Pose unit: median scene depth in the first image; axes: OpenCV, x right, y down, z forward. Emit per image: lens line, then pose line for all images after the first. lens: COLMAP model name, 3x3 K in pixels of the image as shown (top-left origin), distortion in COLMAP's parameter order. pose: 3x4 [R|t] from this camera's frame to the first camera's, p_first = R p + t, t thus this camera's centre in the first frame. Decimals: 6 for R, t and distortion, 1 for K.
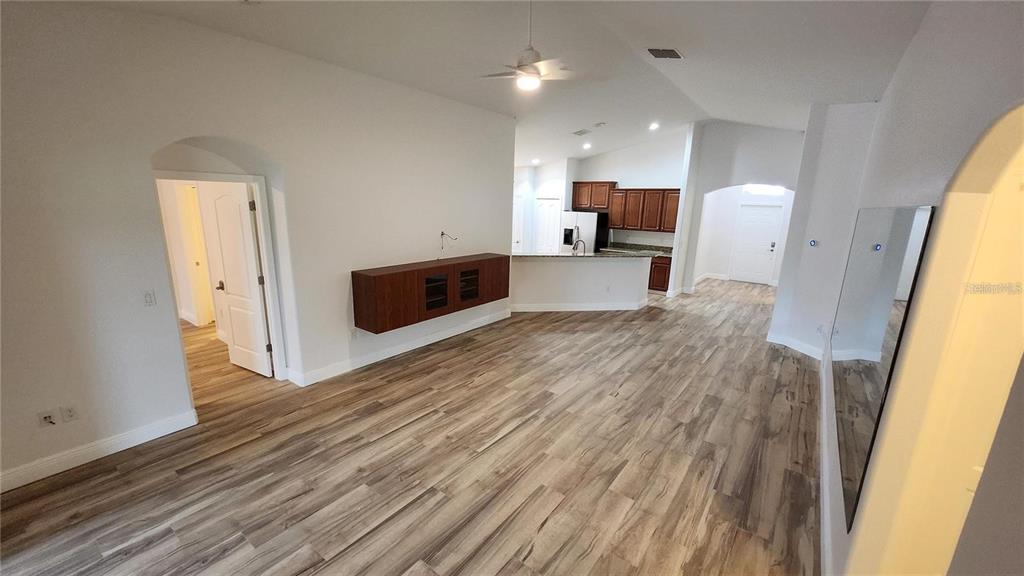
lens RADIAL K [[404.1, 0, 504.3], [0, 404.1, 295.7], [0, 0, 1]] dist [-0.002819, 0.001194]
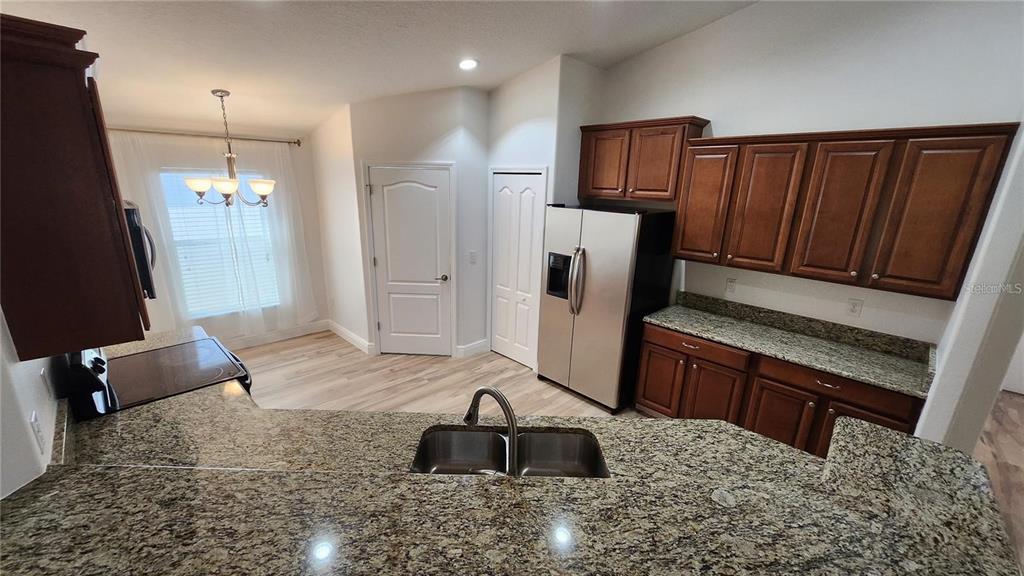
lens RADIAL K [[404.1, 0, 503.4], [0, 404.1, 294.1], [0, 0, 1]] dist [-0.002819, 0.001194]
pose [[0.987060, 0.043660, -0.154296, 0.255990], [-0.037609, 0.998413, 0.041928, -0.219656], [0.155881, -0.035582, 0.987135, 0.962414]]
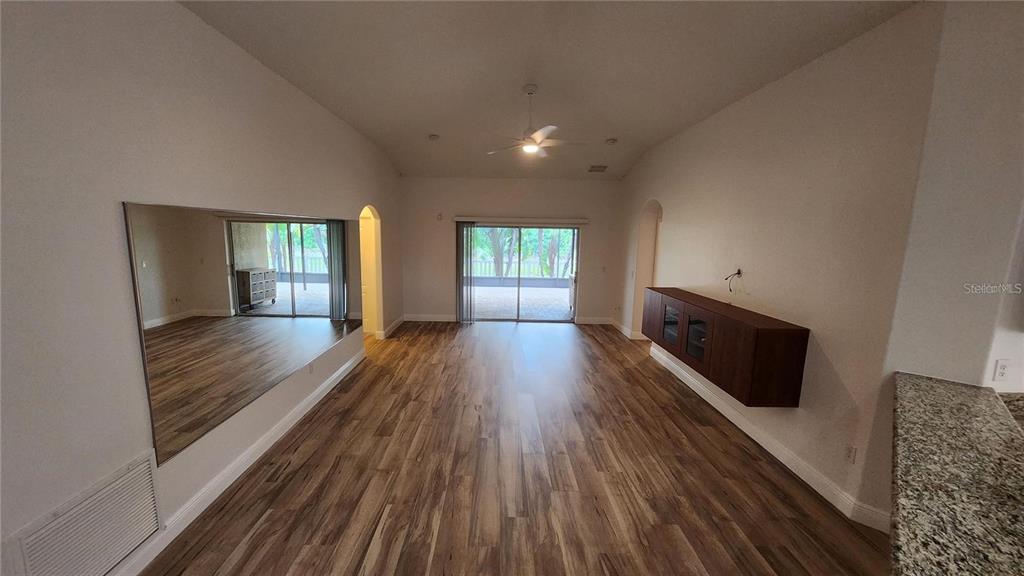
lens RADIAL K [[404.1, 0, 491.9], [0, 404.1, 297.6], [0, 0, 1]] dist [-0.002819, 0.001194]
pose [[-0.802441, 0.056732, -0.594028, 0.549100], [-0.172394, 0.930984, 0.321790, -0.227357], [0.571286, 0.360624, -0.737280, 1.102350]]
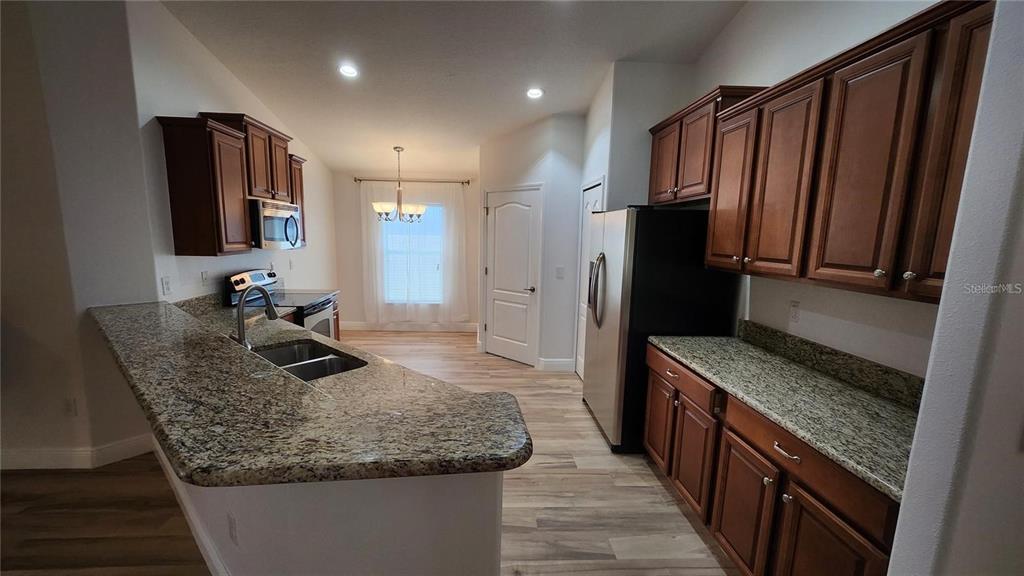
lens RADIAL K [[404.1, 0, 503.3], [0, 404.1, 294.8], [0, 0, 1]] dist [-0.002819, 0.001194]
pose [[0.640812, 0.101911, -0.760904, 0.573103], [-0.178370, 0.983790, -0.018455, -0.182497], [0.746689, 0.147548, 0.648602, 1.109195]]
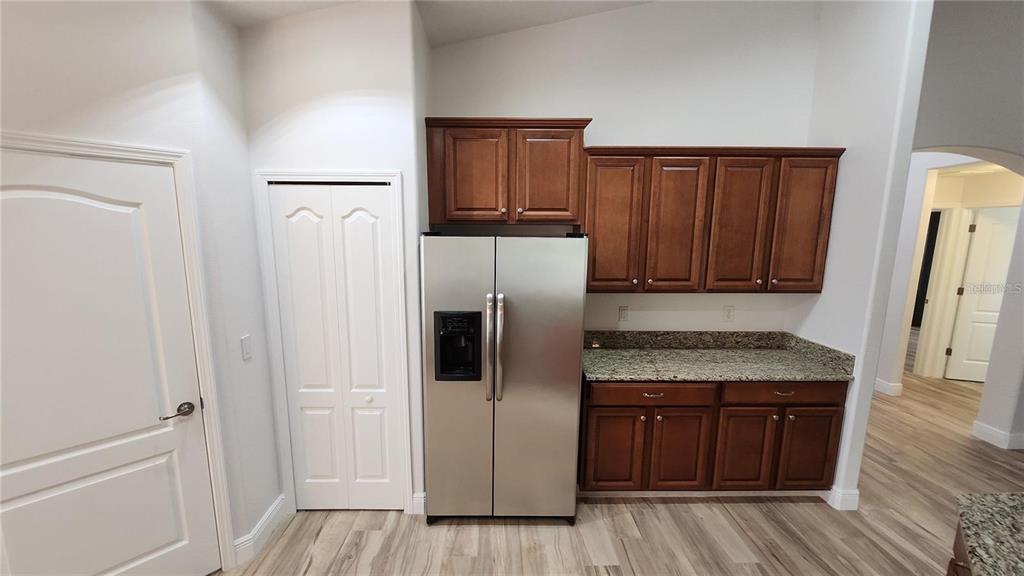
lens RADIAL K [[404.1, 0, 496.8], [0, 404.1, 296.0], [0, 0, 1]] dist [-0.002819, 0.001194]
pose [[0.794586, -0.117081, 0.595756, 0.067287], [0.154463, 0.987927, -0.011862, -0.258340], [-0.587174, 0.101447, 0.803078, 1.234830]]
